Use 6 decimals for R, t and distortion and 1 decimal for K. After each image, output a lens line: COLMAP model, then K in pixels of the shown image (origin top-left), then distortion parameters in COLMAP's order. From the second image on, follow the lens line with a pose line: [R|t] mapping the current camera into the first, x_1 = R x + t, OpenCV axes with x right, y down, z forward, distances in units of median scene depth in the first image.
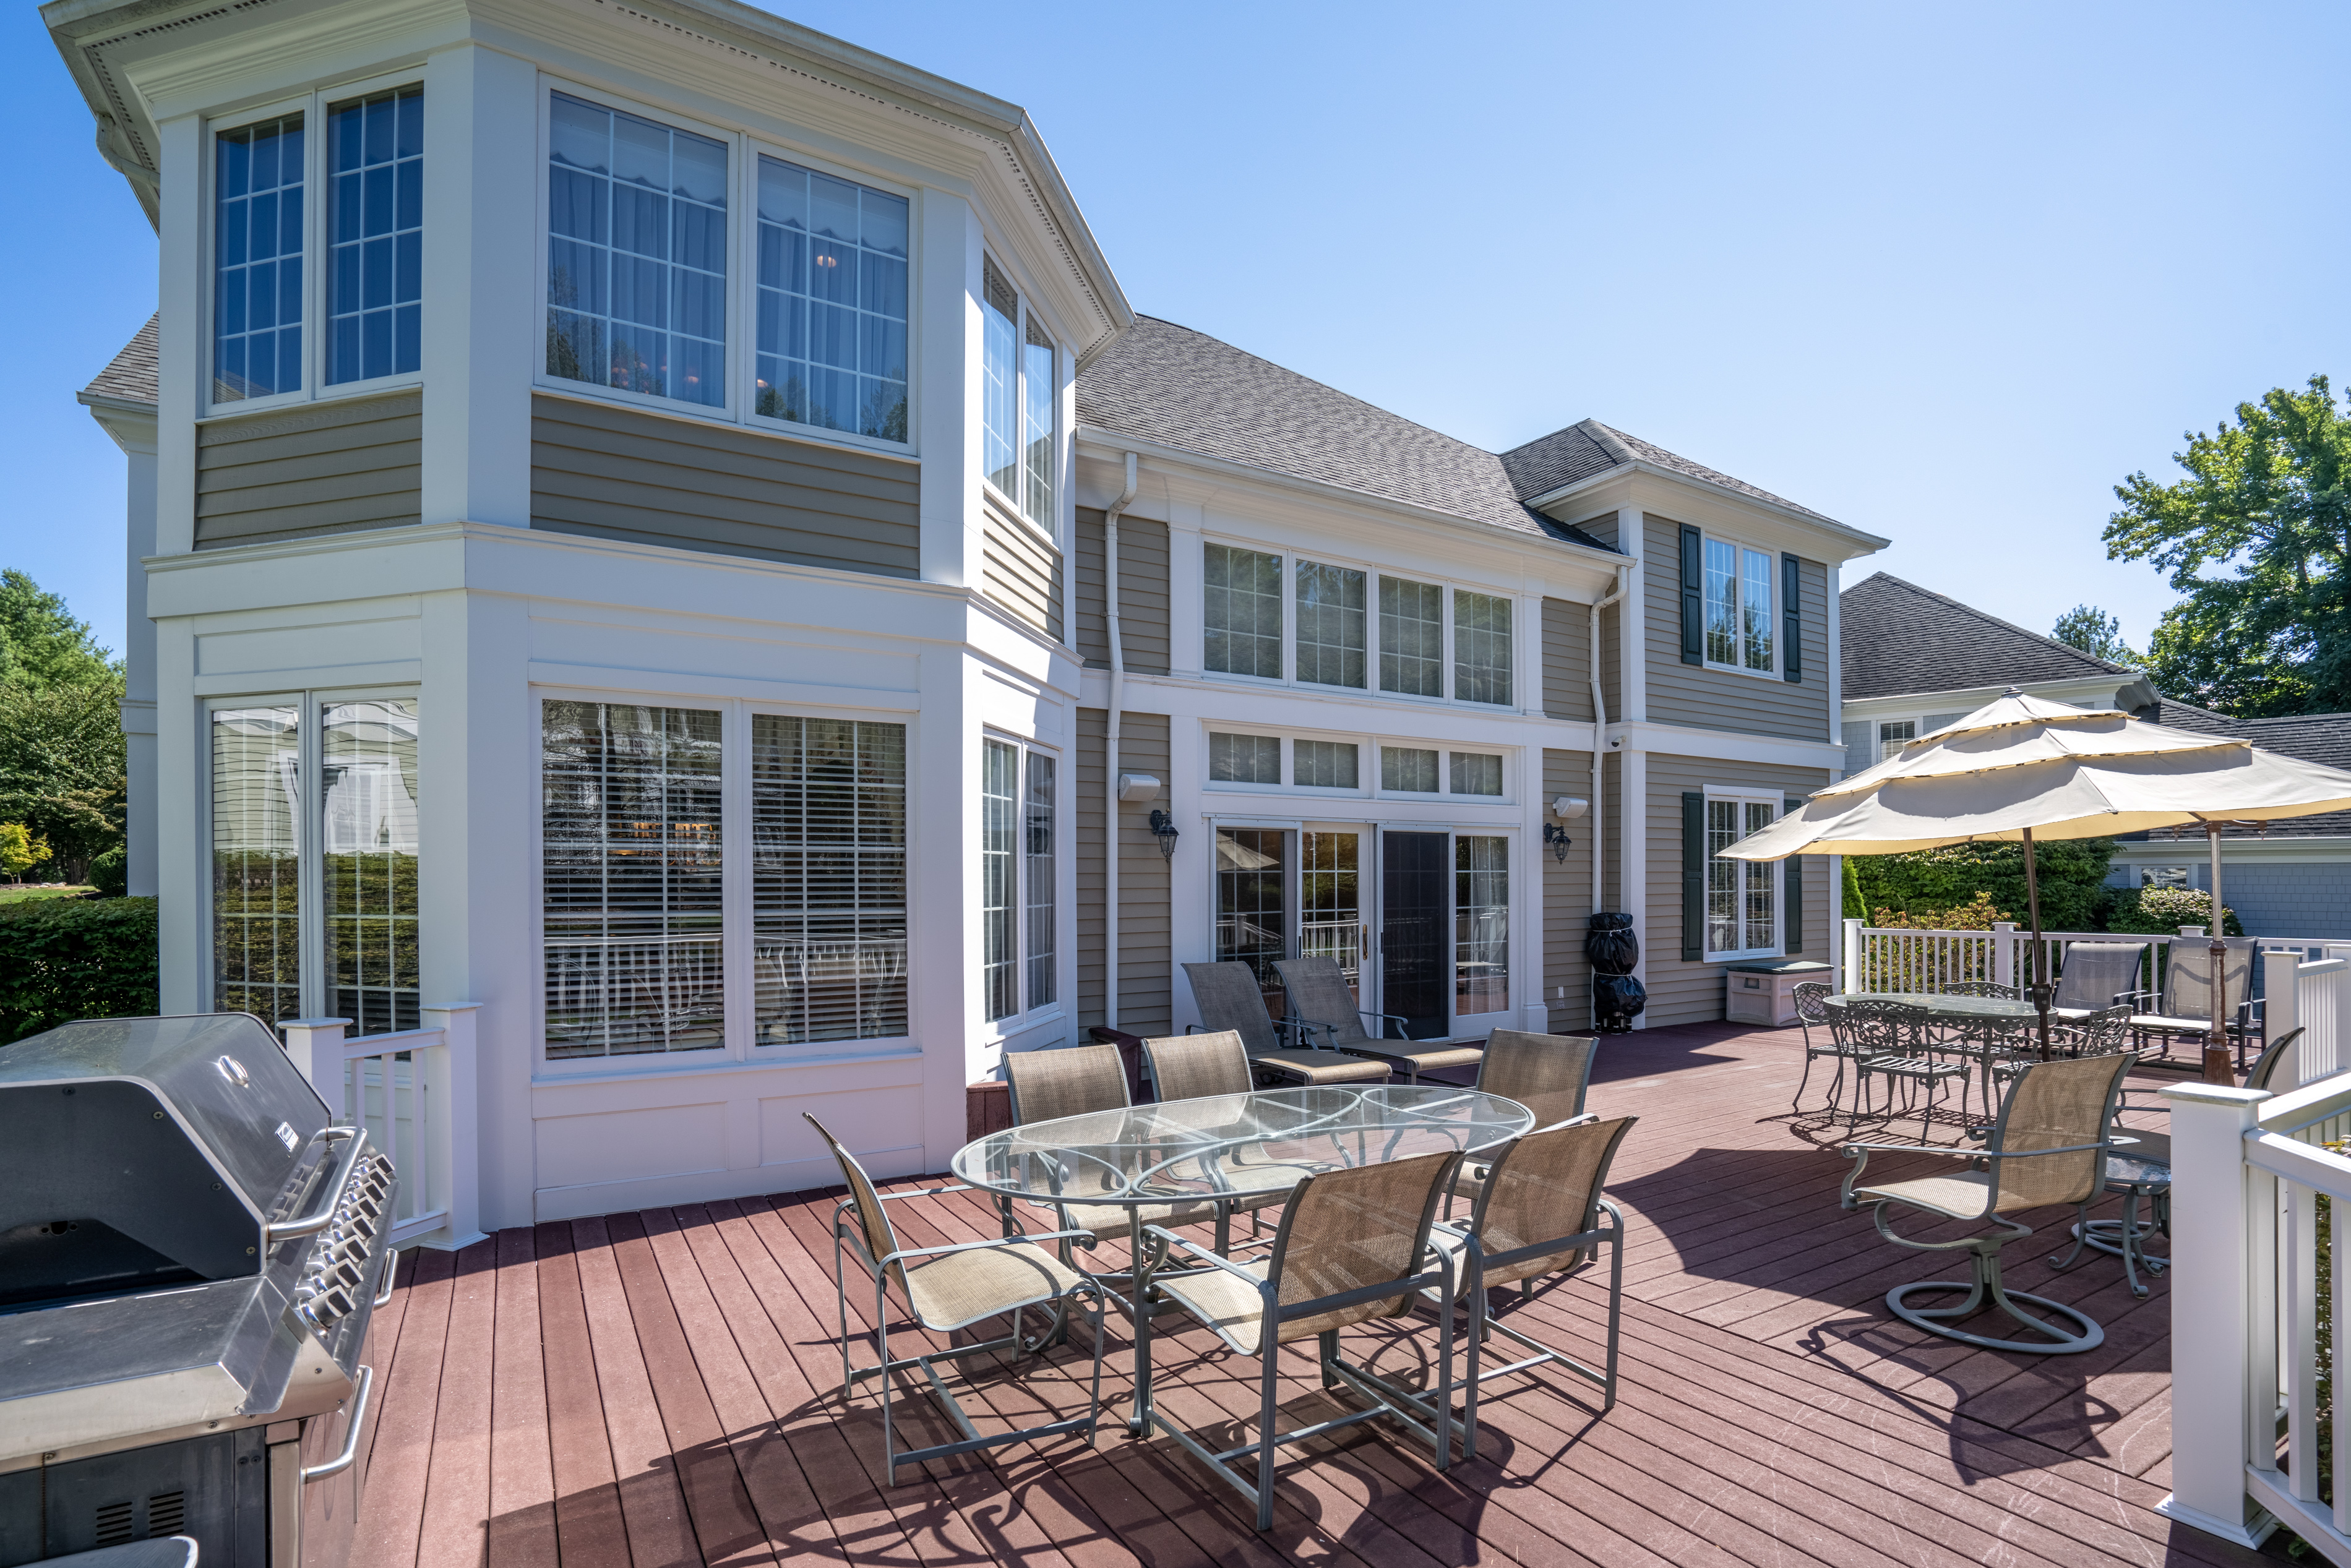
lens RADIAL K [[1068.7, 0, 1144.9], [0, 1068.7, 841.1], [0, 0, 1]] dist [-0.024719, 0.004289]
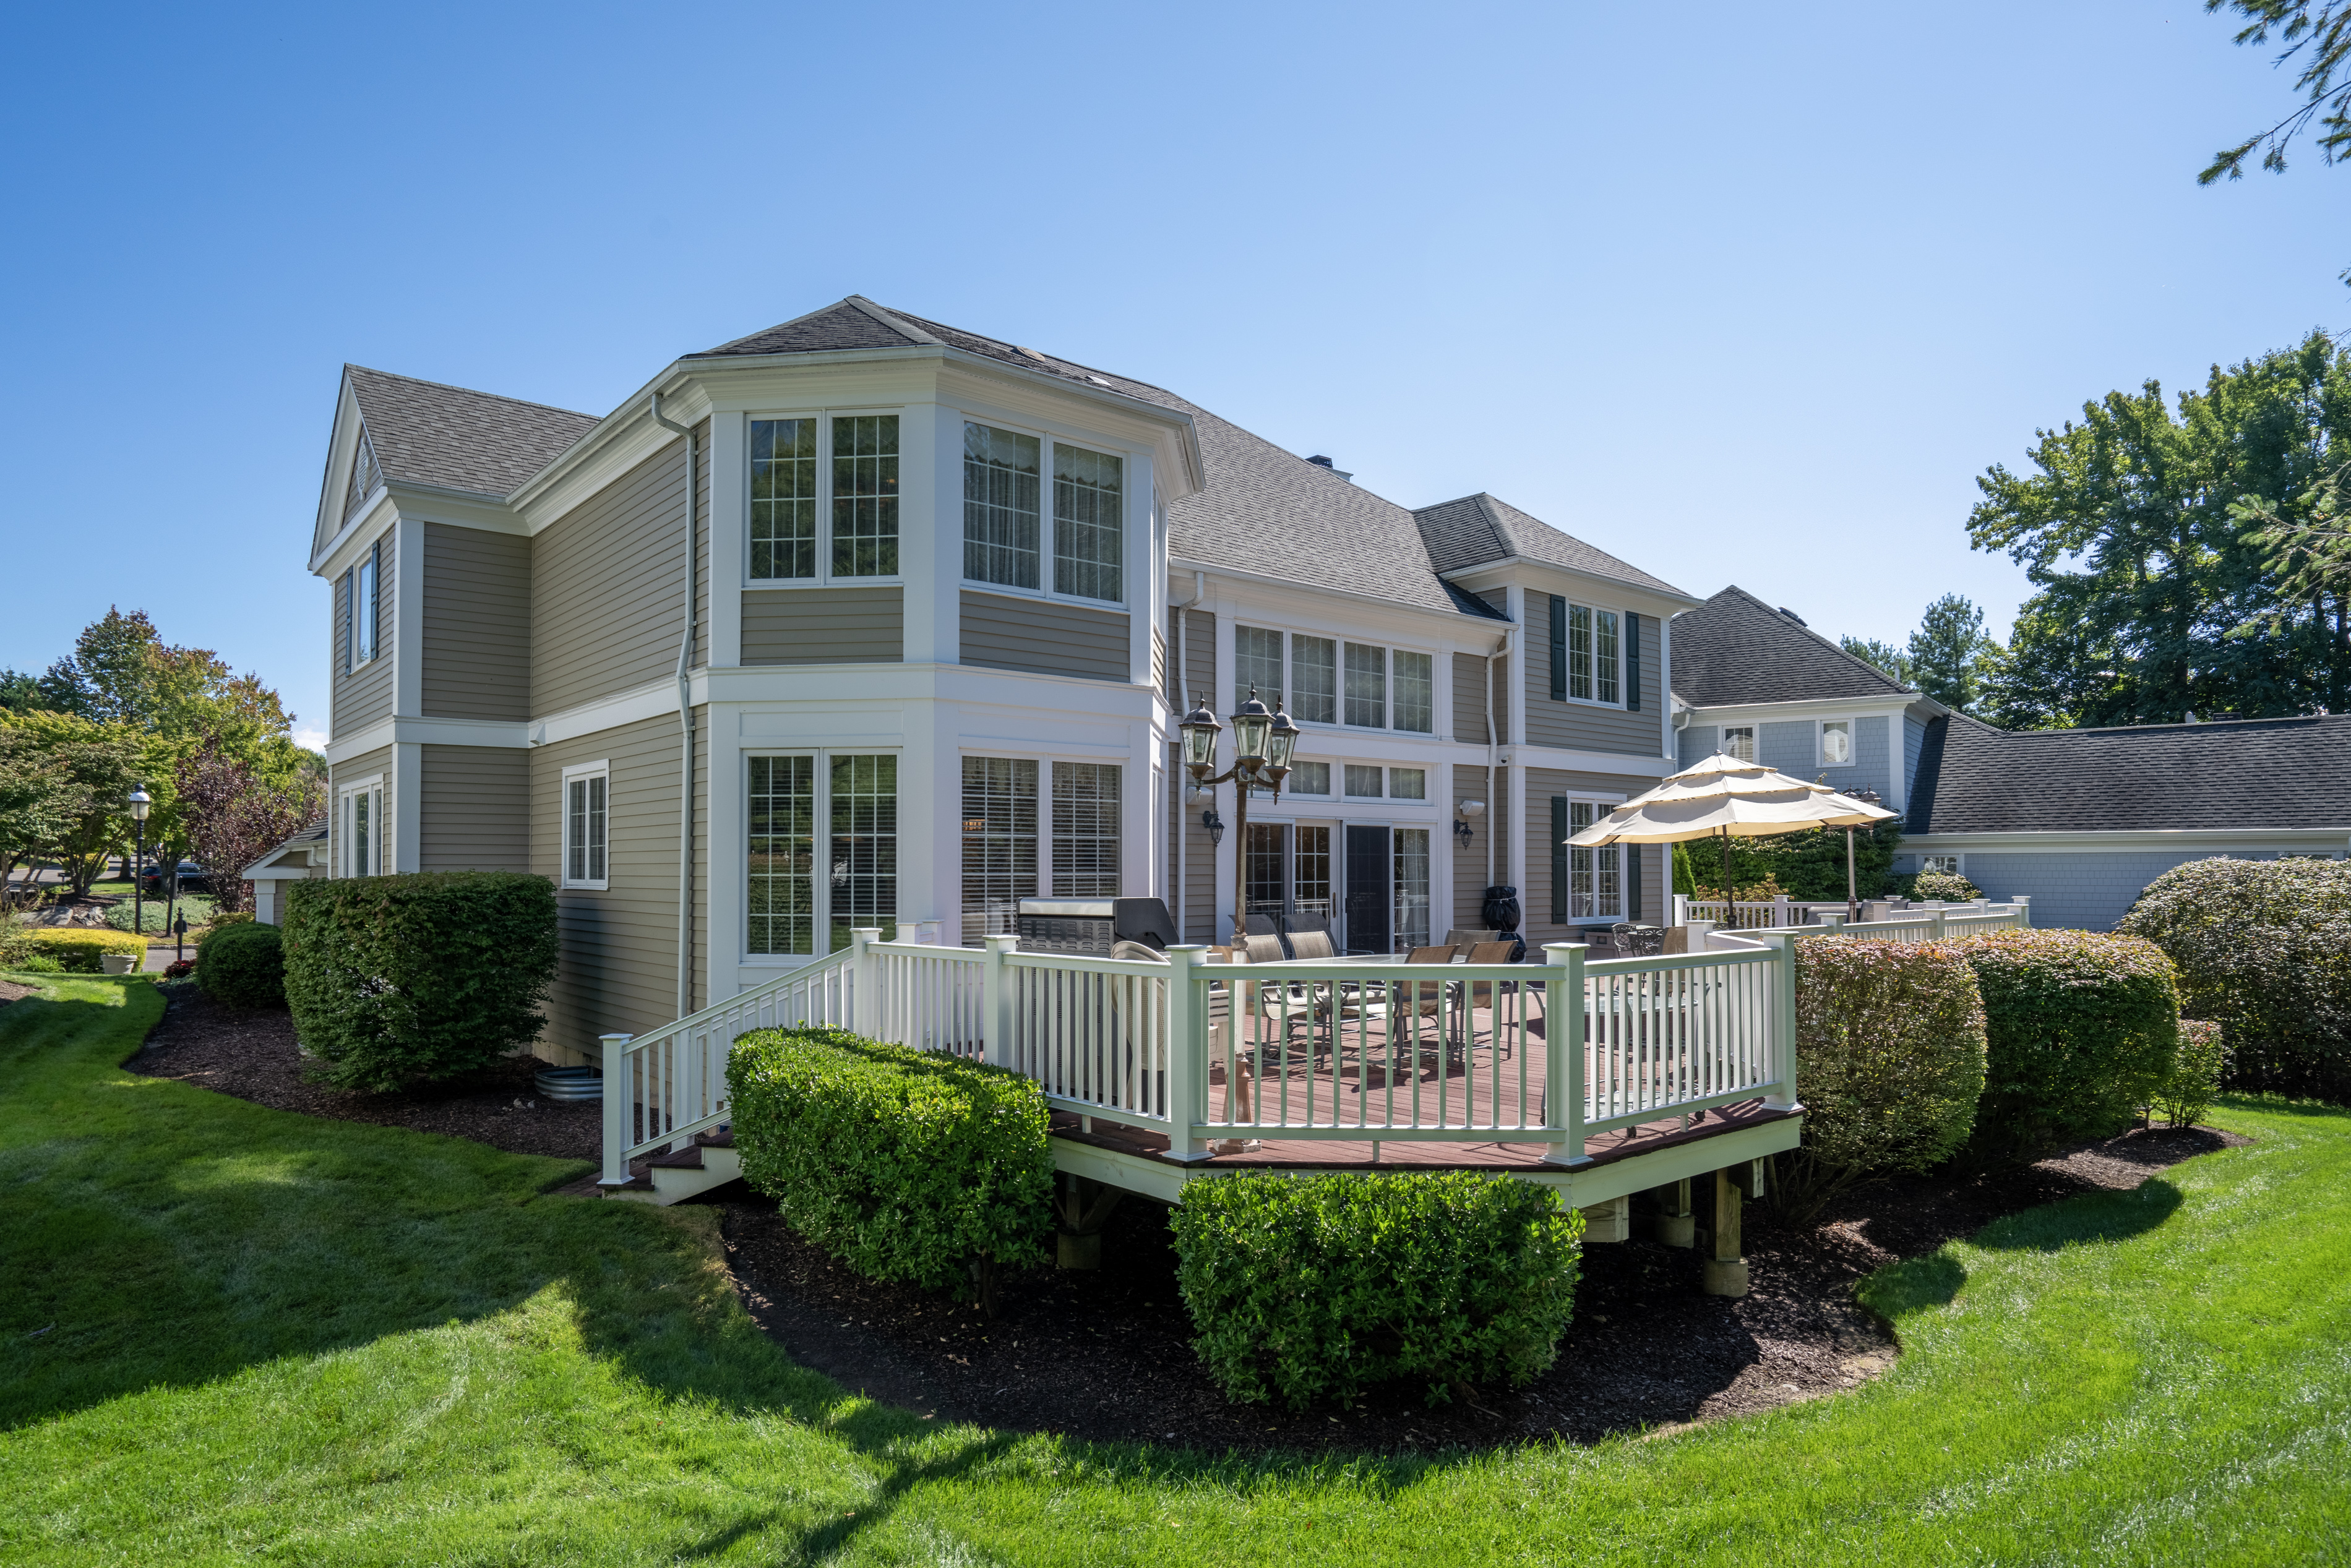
lens RADIAL K [[1344.0, 0, 1168.8], [0, 1344.0, 794.8], [0, 0, 1]] dist [-0.005496, -0.005005]
pose [[0.984443, 0.010009, 0.175416, -0.266699], [-0.005807, 0.999684, -0.024451, -0.004338], [-0.175606, 0.023052, 0.984191, -0.584189]]
